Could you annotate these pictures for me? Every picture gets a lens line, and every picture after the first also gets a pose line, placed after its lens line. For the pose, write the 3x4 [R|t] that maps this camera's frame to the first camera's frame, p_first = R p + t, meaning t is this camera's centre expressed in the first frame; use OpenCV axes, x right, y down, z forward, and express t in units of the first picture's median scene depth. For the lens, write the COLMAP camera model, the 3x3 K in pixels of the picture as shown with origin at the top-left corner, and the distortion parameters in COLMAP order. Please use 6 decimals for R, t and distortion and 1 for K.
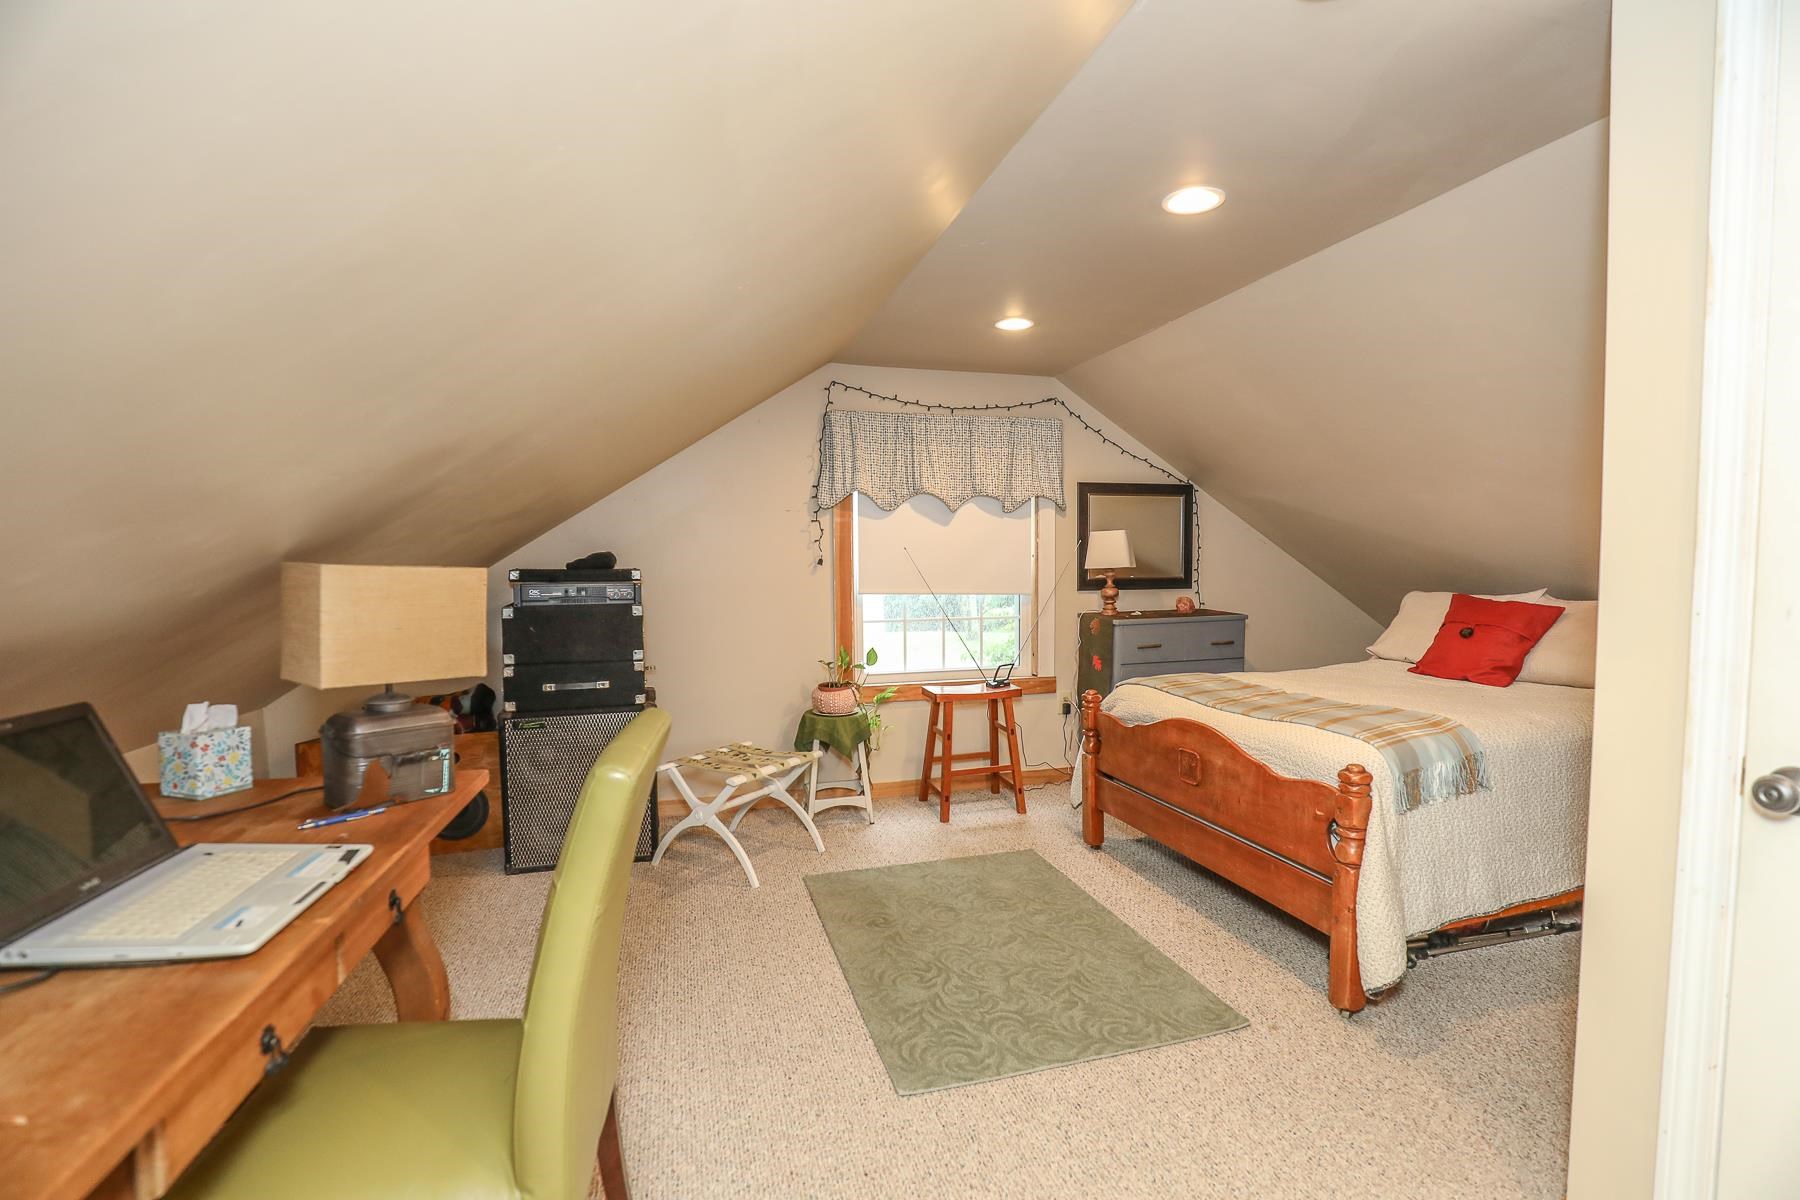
lens RADIAL K [[835.3, 0, 895.2], [0, 835.3, 599.6], [0, 0, 1]] dist [-0.032036, 0.005156]
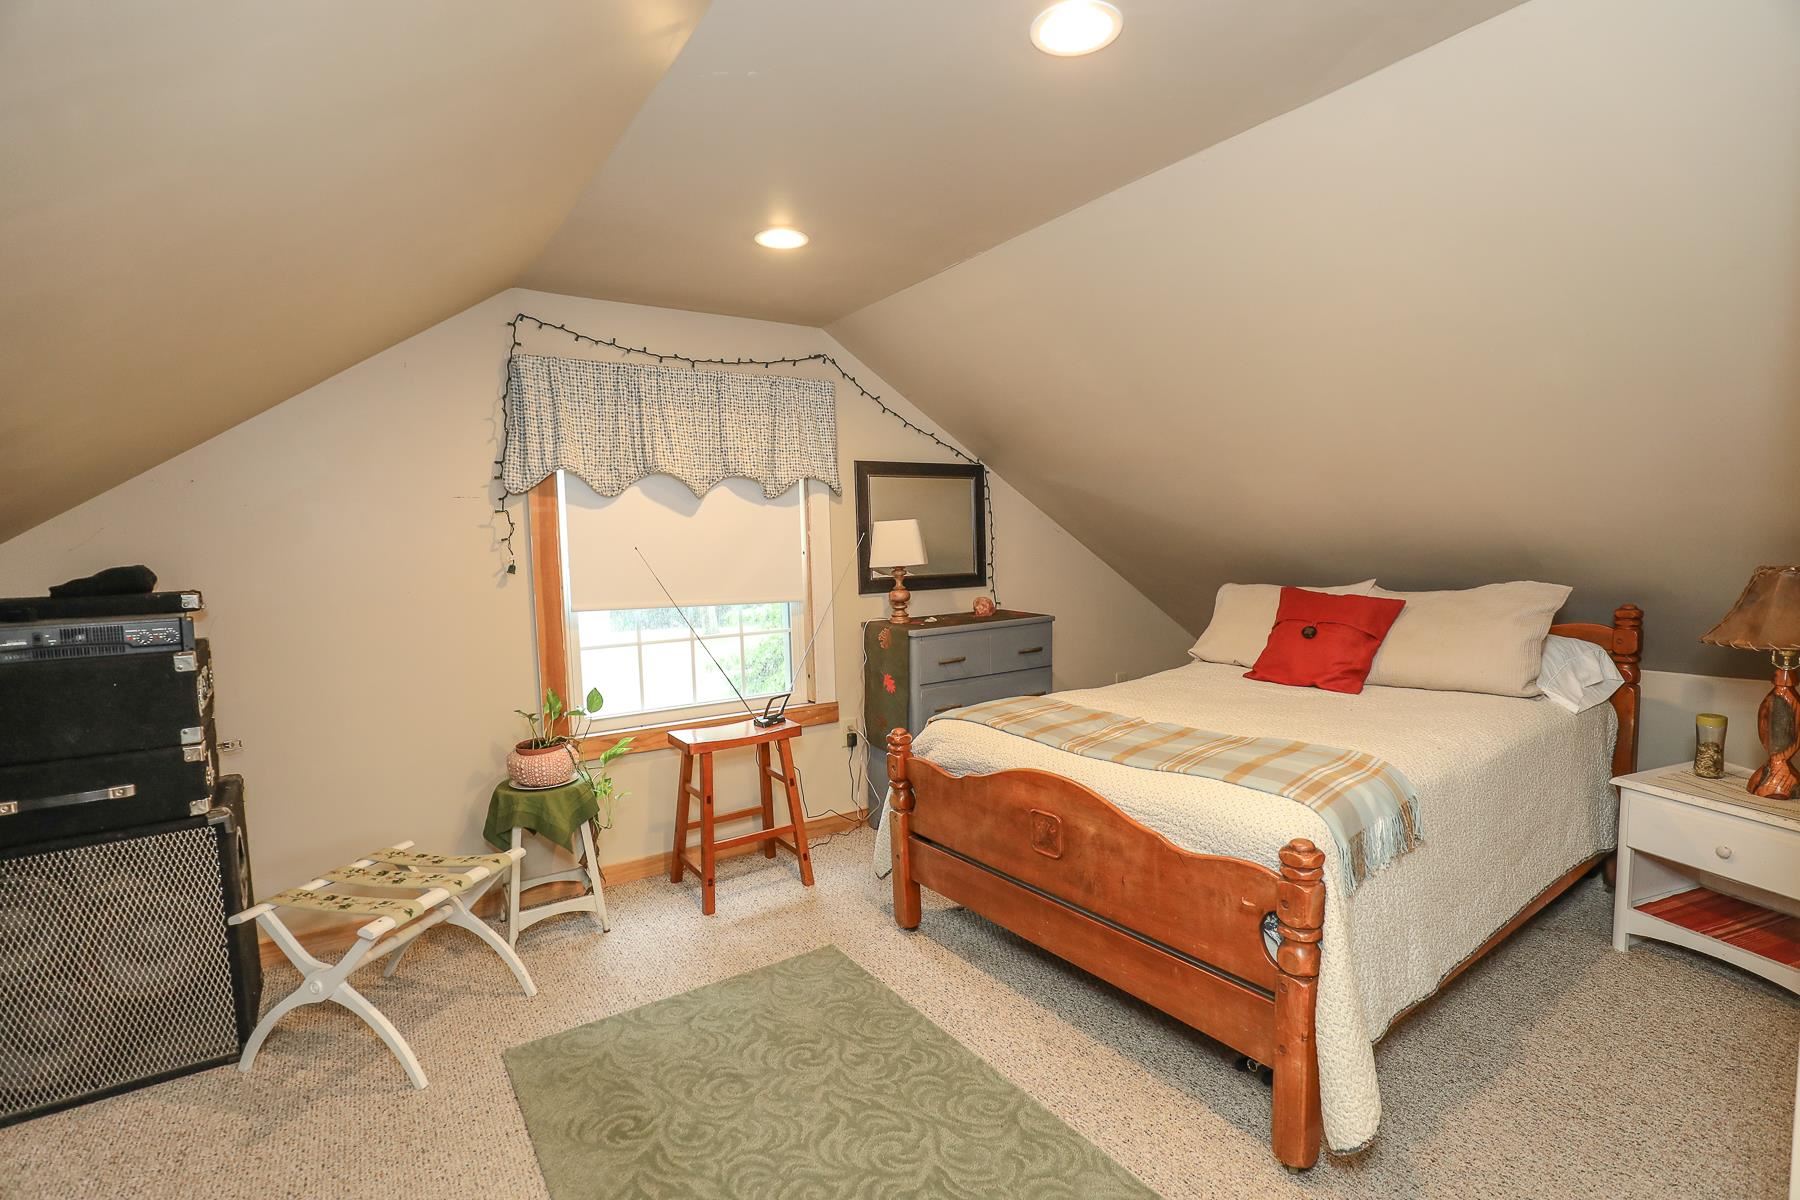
lens RADIAL K [[835.3, 0, 903.3], [0, 835.3, 606.1], [0, 0, 1]] dist [-0.032036, 0.005156]
pose [[0.946339, -0.043458, 0.320239, -0.002461], [0.036136, 0.998933, 0.028774, -0.026131], [-0.321148, -0.015657, 0.946900, 0.264121]]
